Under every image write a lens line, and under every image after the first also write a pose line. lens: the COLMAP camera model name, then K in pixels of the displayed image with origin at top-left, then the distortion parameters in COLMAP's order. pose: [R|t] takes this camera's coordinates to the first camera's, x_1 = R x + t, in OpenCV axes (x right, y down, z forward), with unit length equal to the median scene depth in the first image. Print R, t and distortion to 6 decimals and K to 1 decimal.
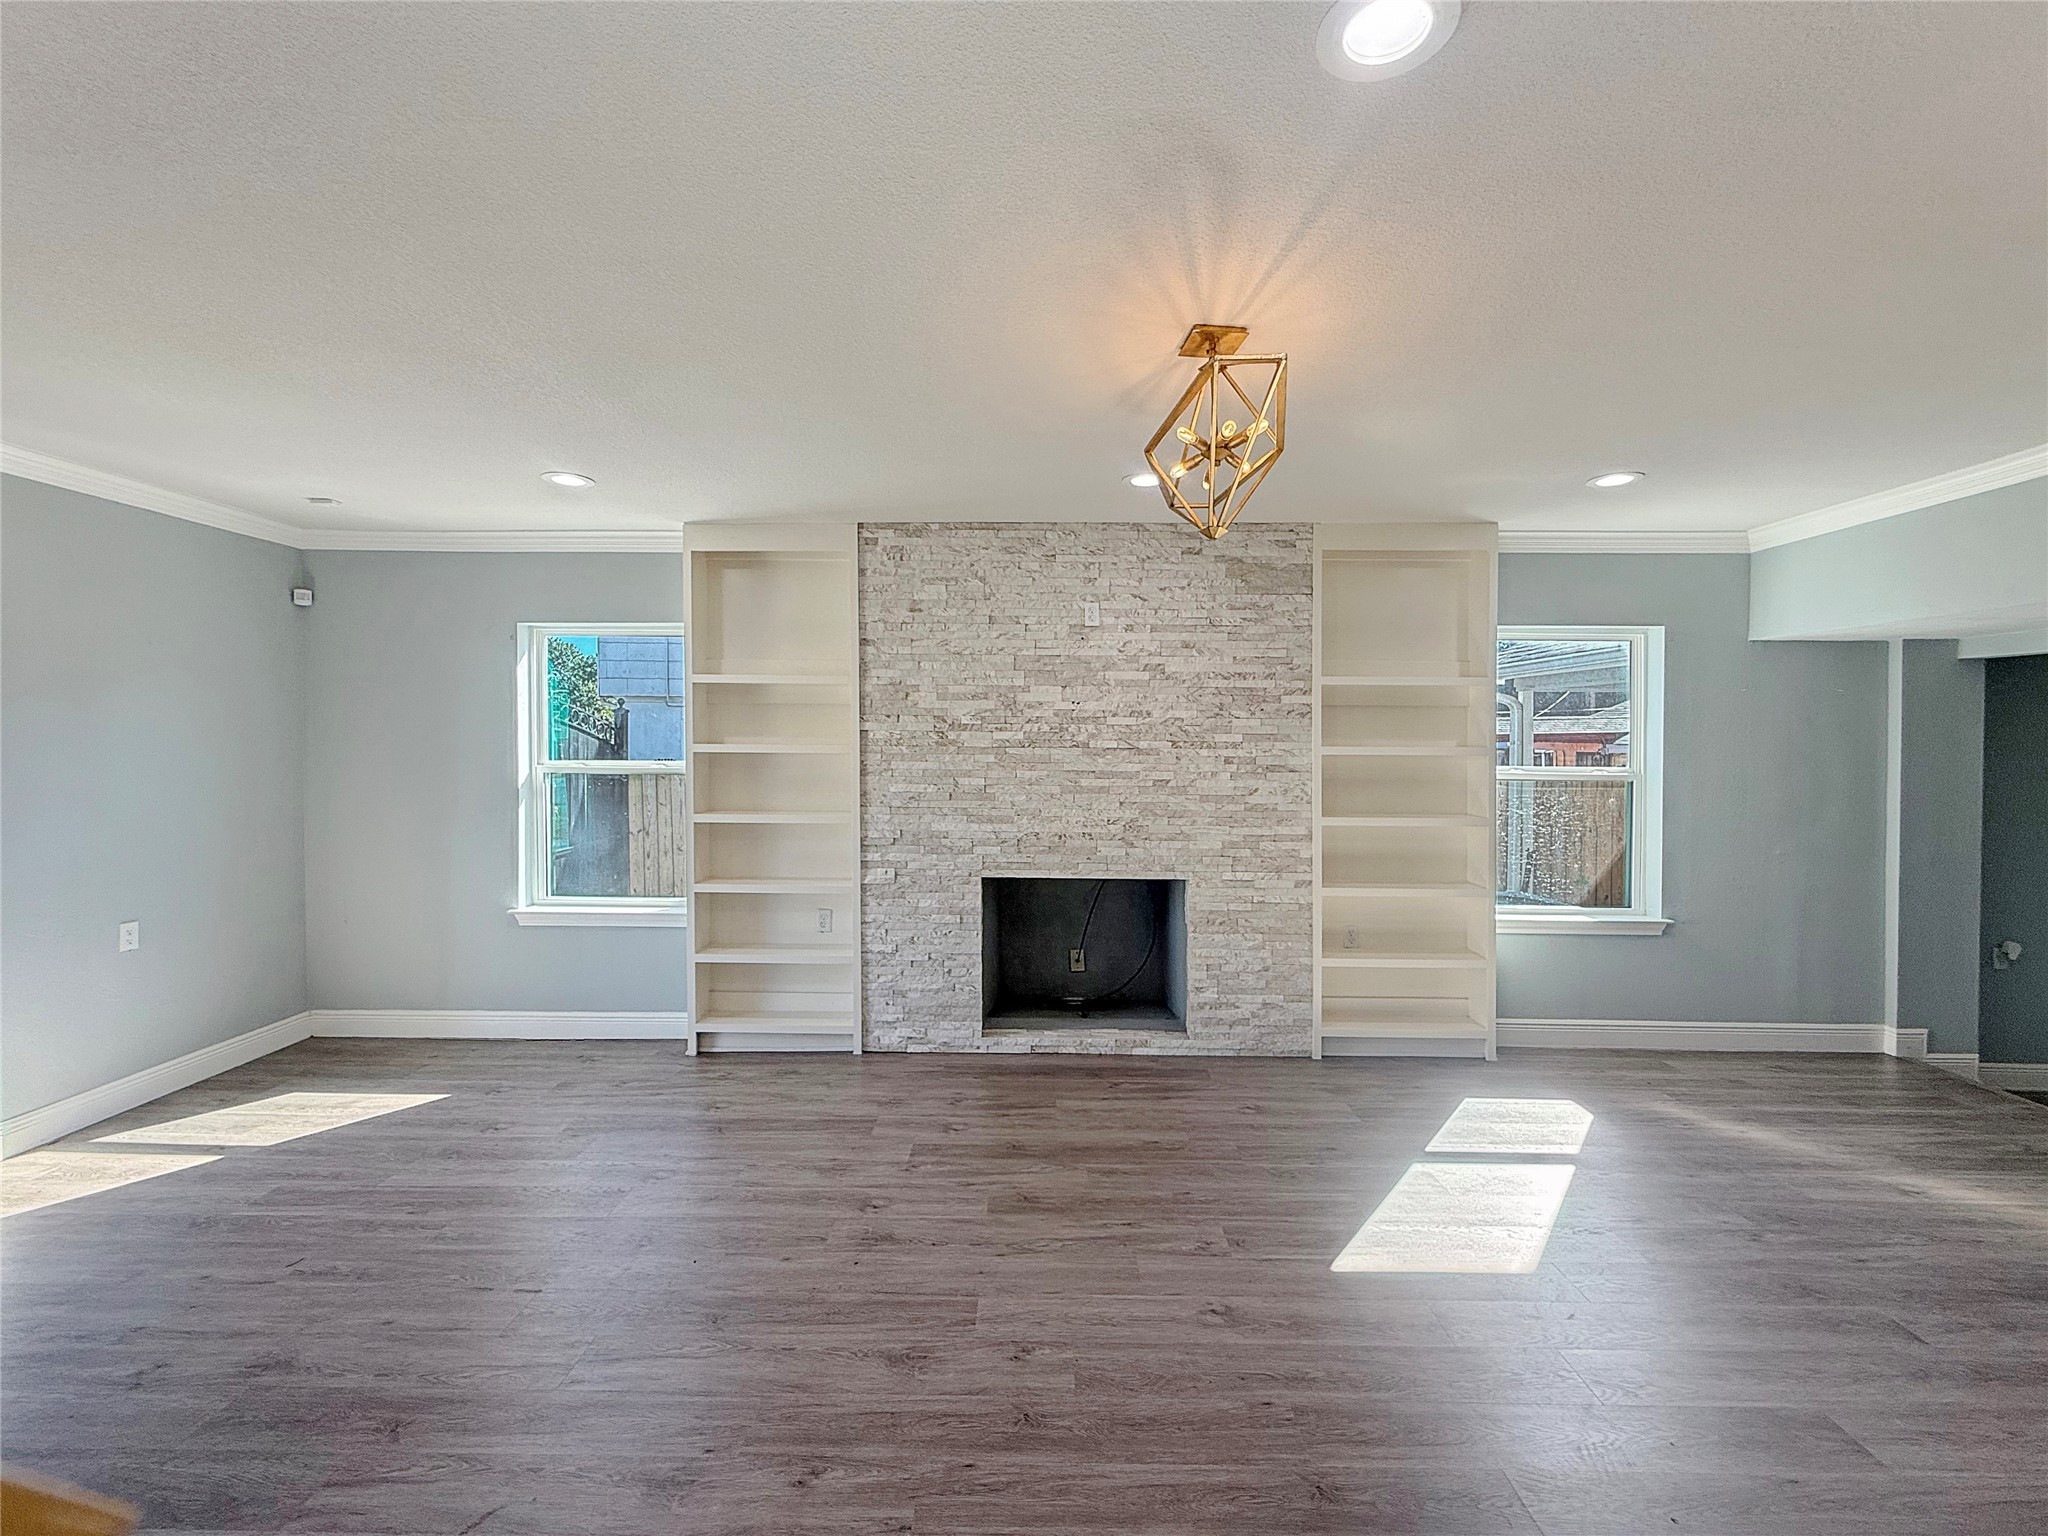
lens RADIAL K [[843.5, 0, 1023.7], [0, 843.5, 754.3], [0, 0, 1]] dist [-0.000448, 0.000025]
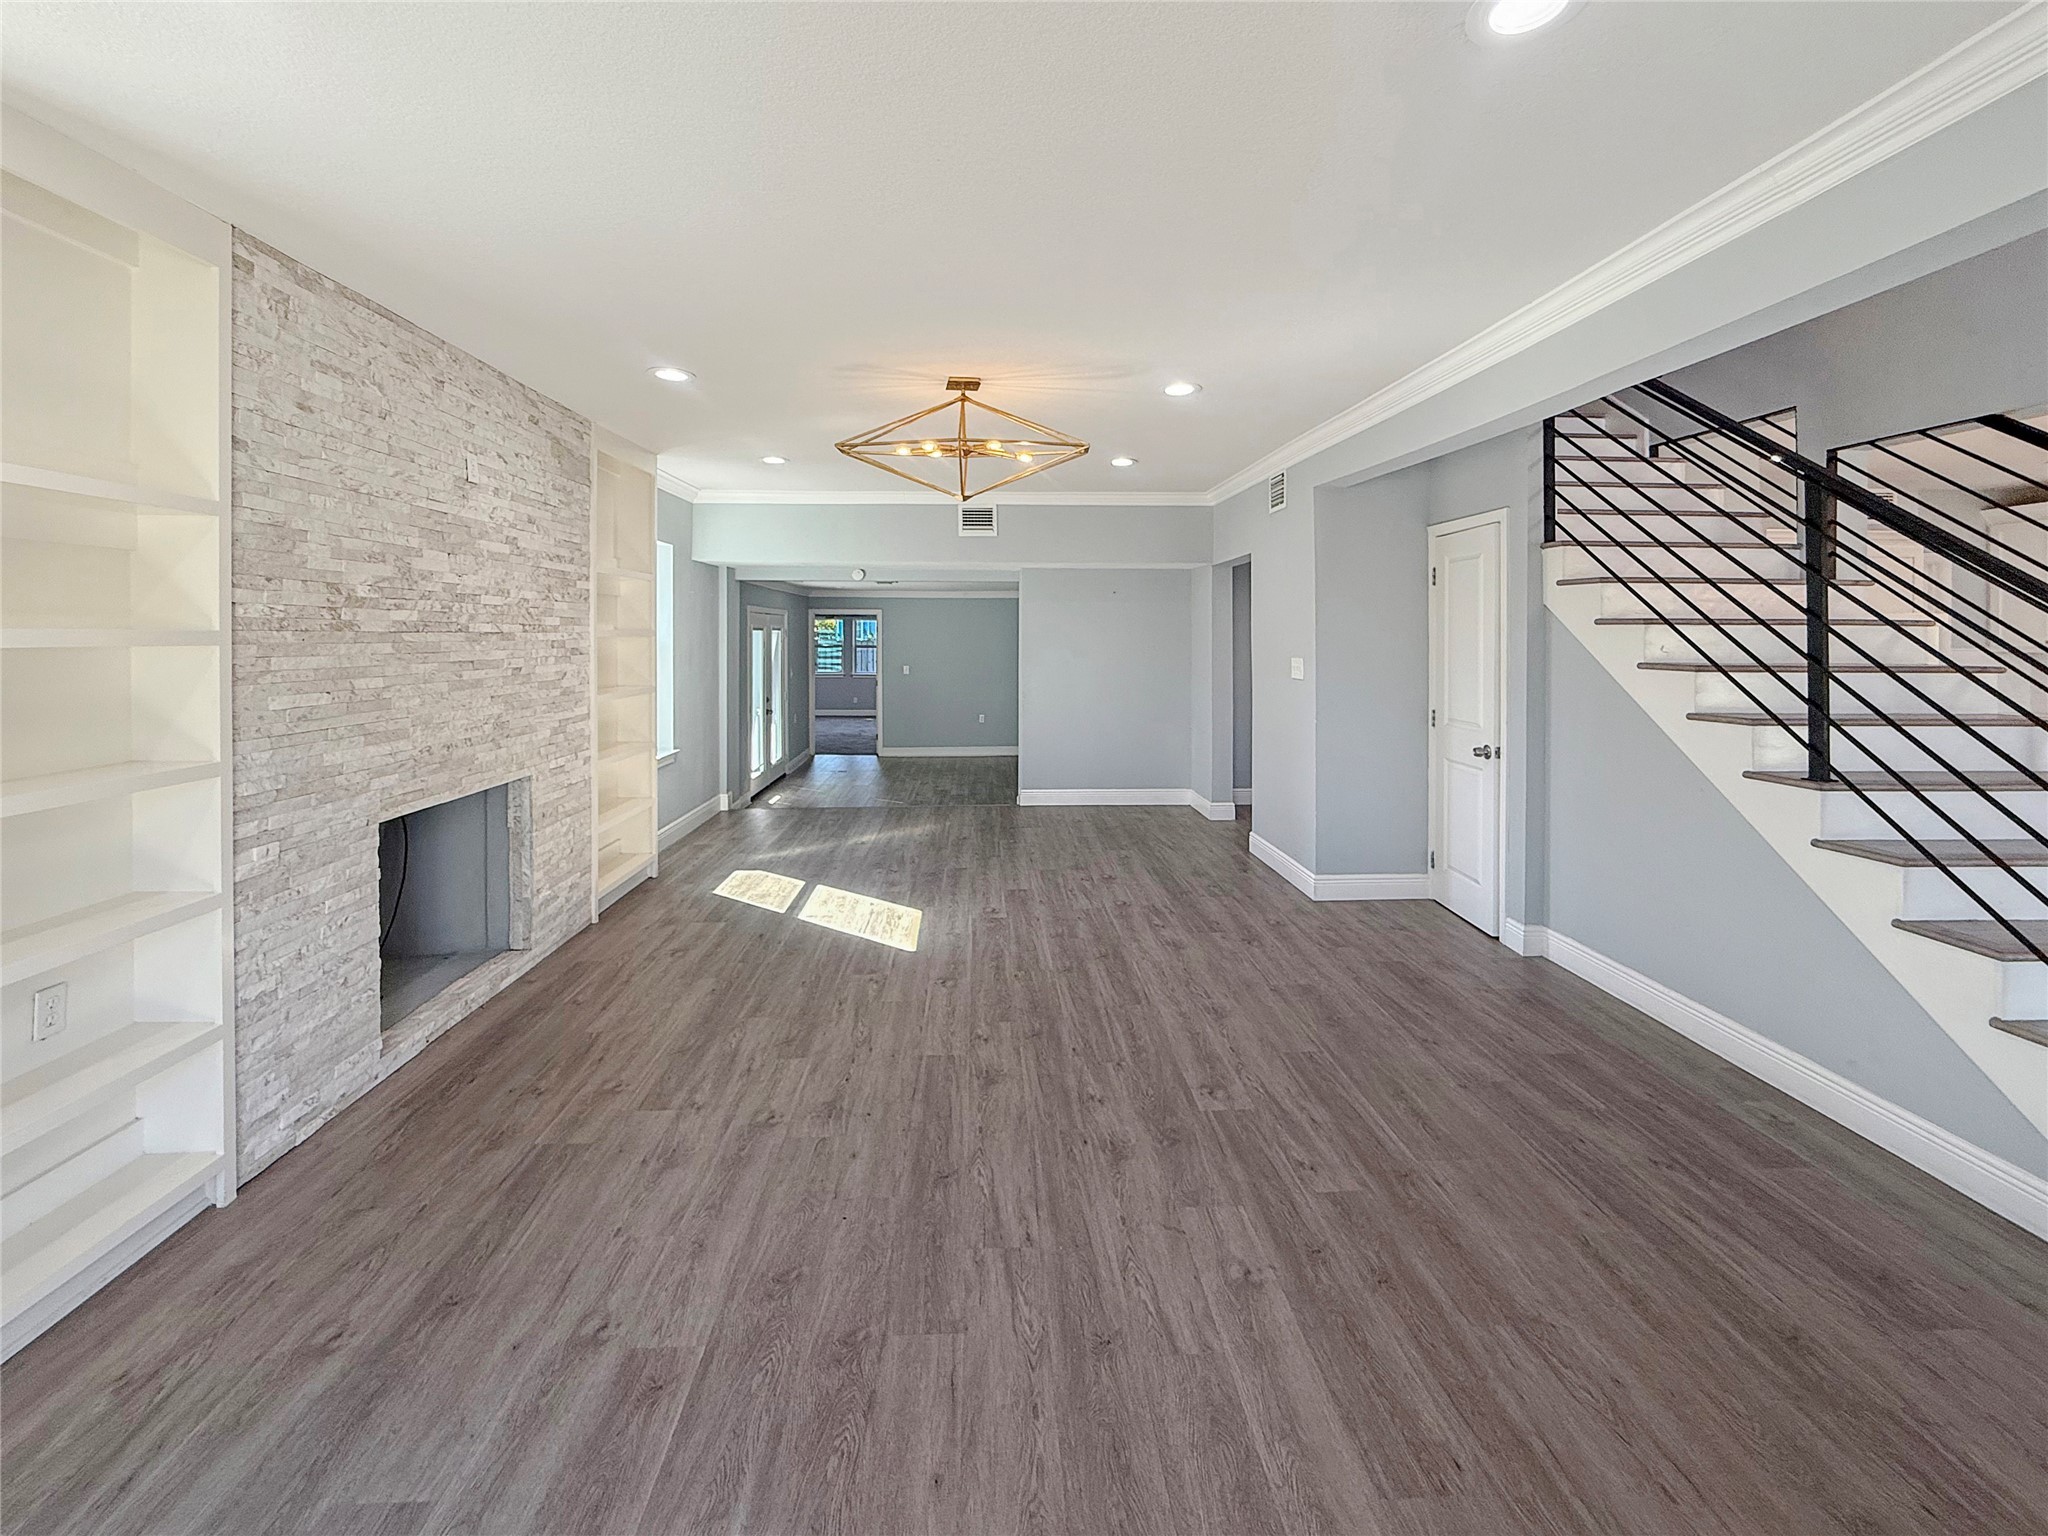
lens RADIAL K [[872.6, 0, 1025.5], [0, 872.6, 628.7], [0, 0, 1]] dist [-0.000979, -0.000071]
pose [[-0.067127, -0.001979, 0.997743, -0.791826], [0.019386, 0.999807, 0.003288, -0.003405], [-0.997556, 0.019563, -0.067075, 0.525805]]
